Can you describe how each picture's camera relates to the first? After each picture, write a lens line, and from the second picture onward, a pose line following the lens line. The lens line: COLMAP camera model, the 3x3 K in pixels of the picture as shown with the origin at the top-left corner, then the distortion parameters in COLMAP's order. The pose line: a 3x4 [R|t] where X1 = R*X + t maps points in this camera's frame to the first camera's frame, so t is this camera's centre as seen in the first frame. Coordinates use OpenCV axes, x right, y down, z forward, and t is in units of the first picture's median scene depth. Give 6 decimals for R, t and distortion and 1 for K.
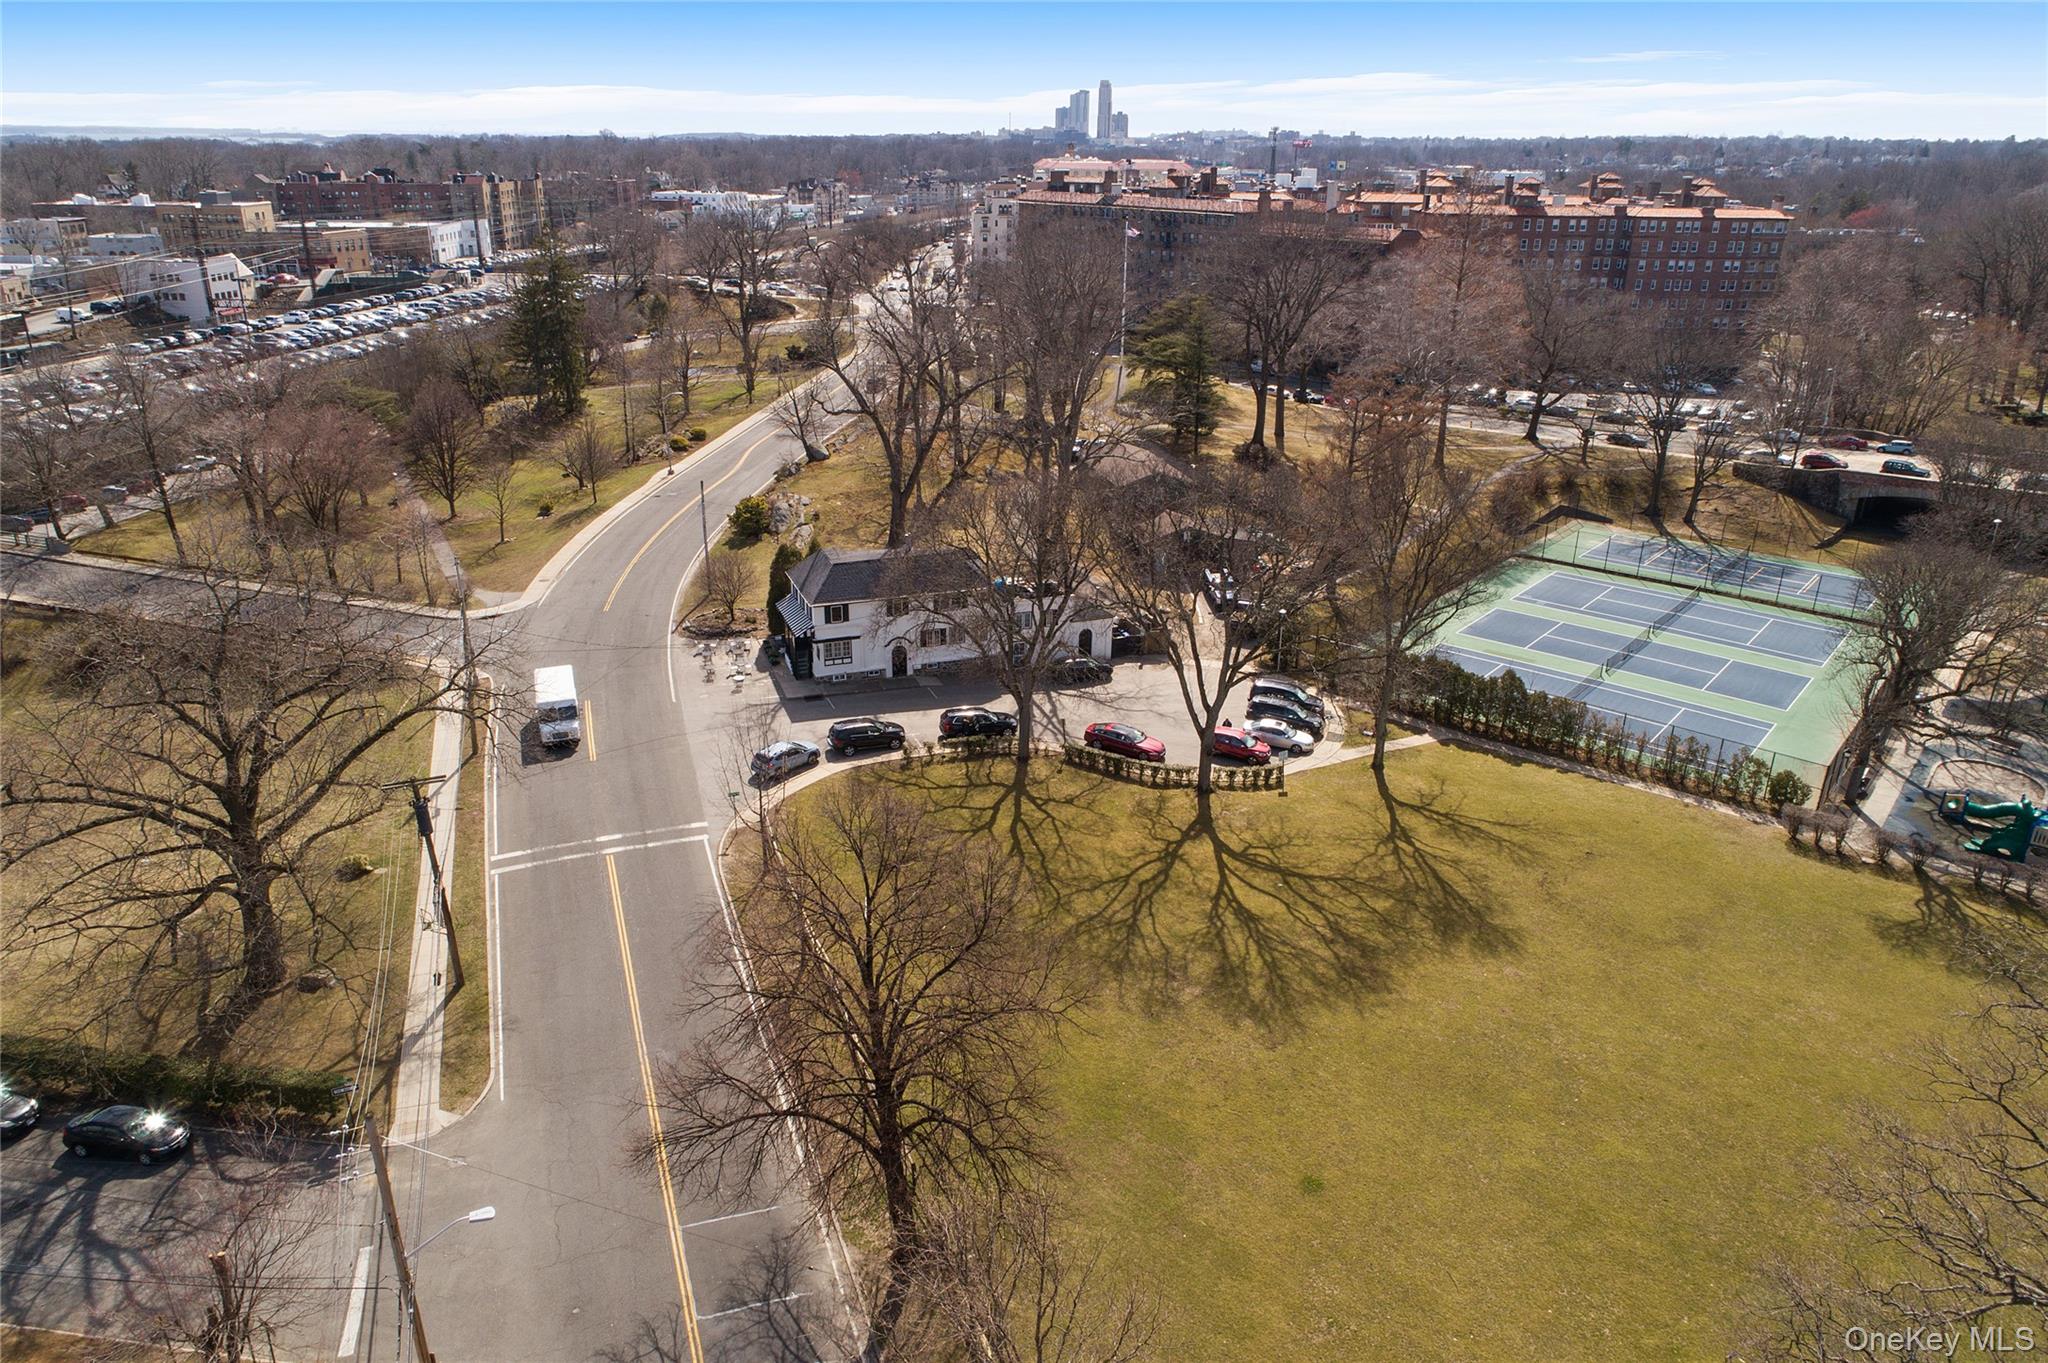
lens RADIAL K [[1380.4, 0, 1024.0], [0, 1380.4, 681.5], [0, 0, 1]] dist [-0.009526, -0.000545]
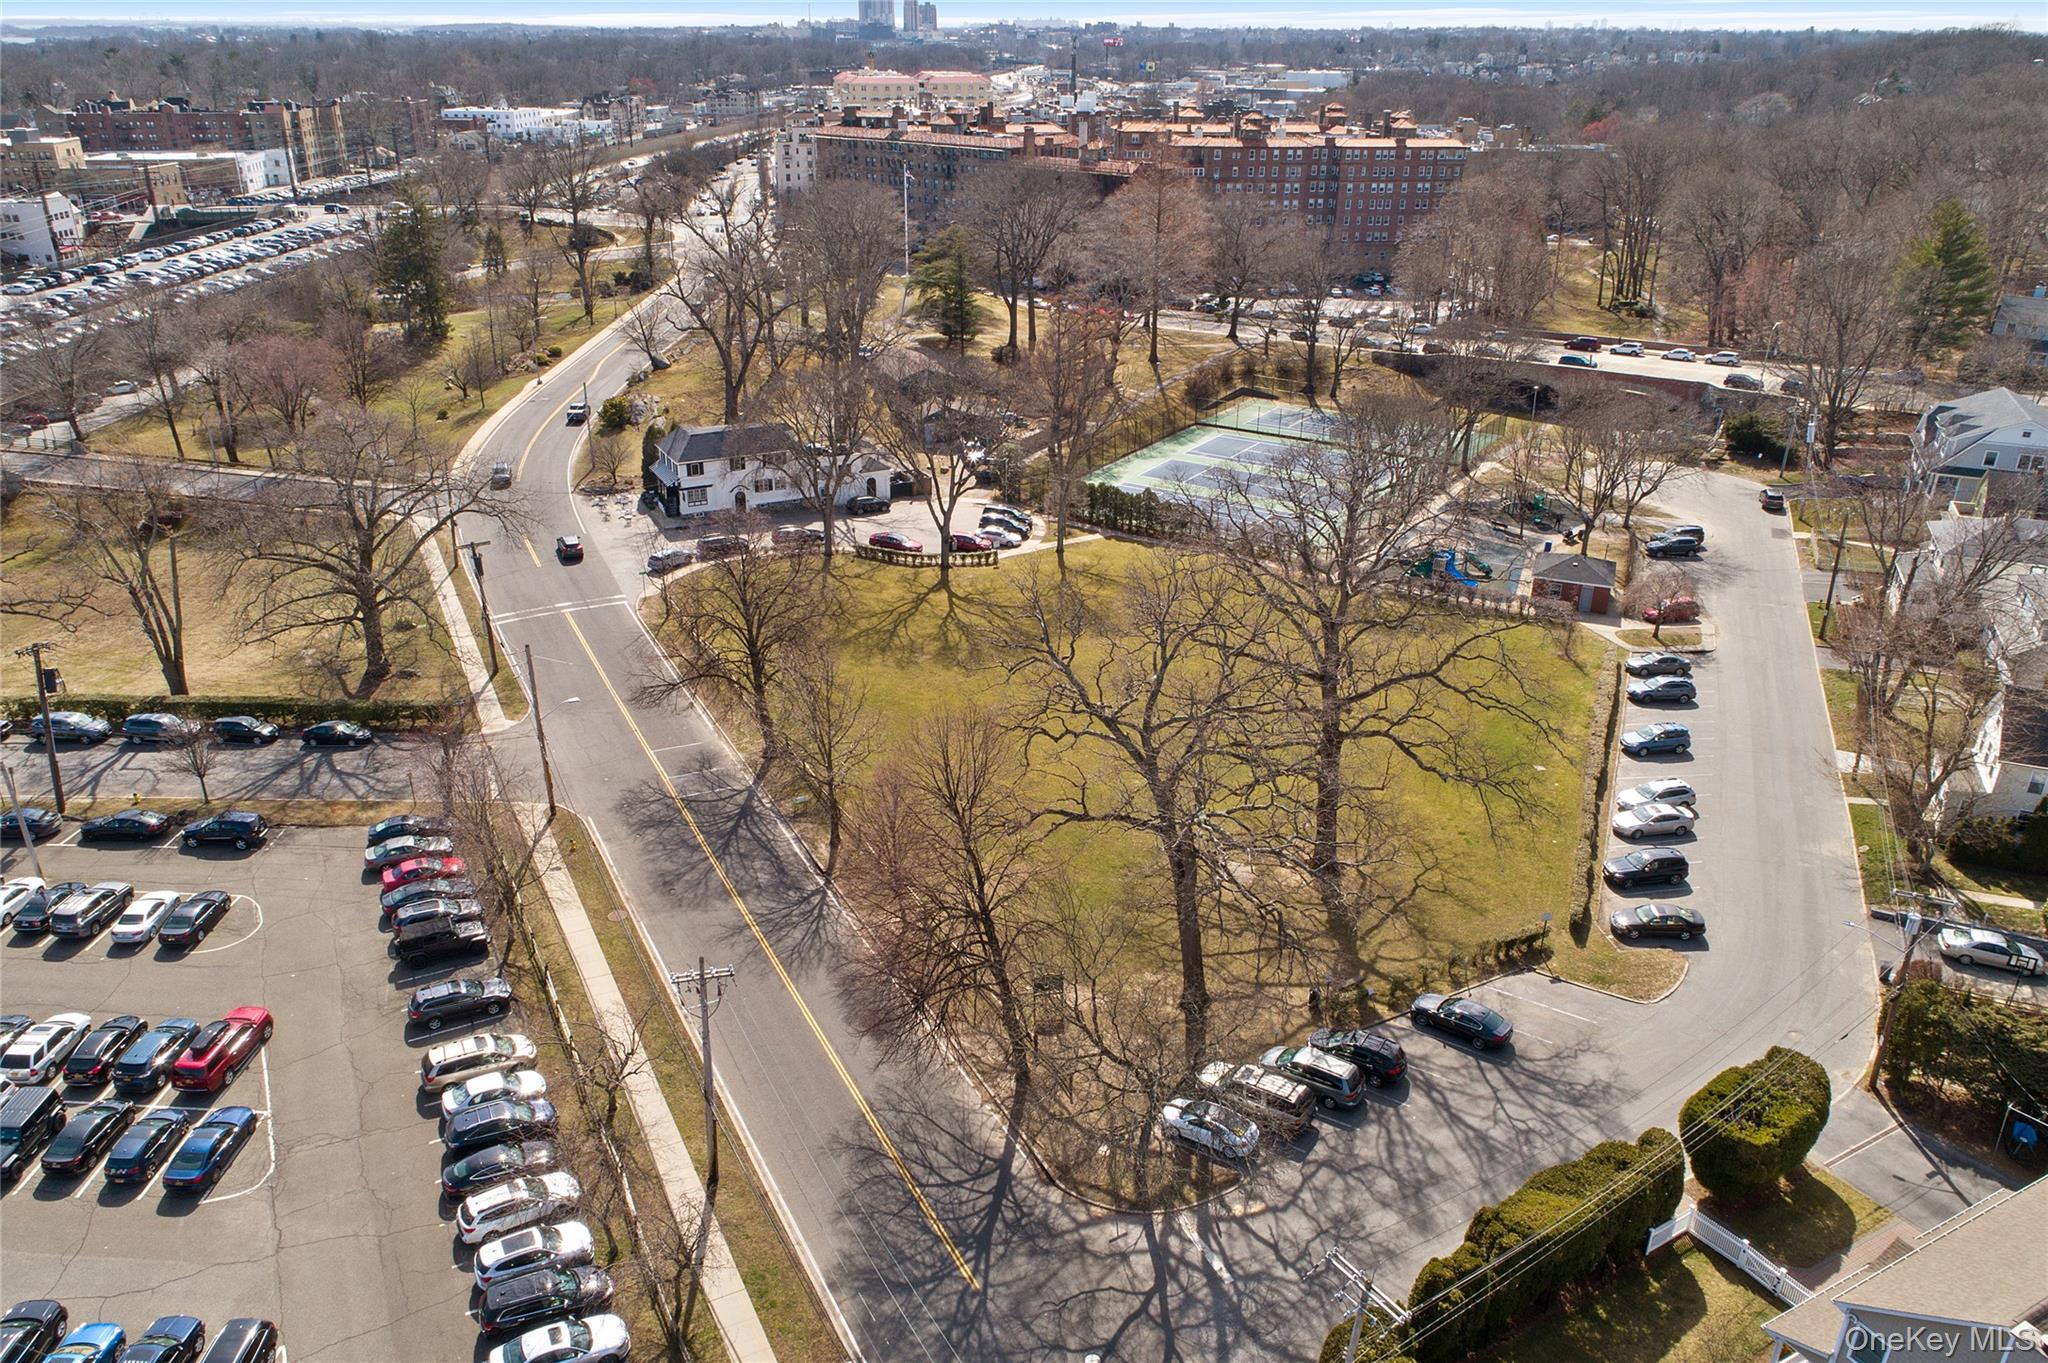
lens RADIAL K [[1476.8, 0, 1024.0], [0, 1476.8, 681.5], [0, 0, 1]] dist [-0.011056, 0.004897]
pose [[0.992616, -0.051245, 0.109946, 0.018766], [0.046362, 0.997841, 0.046514, 0.087584], [-0.112092, -0.041074, 0.992849, -0.437260]]
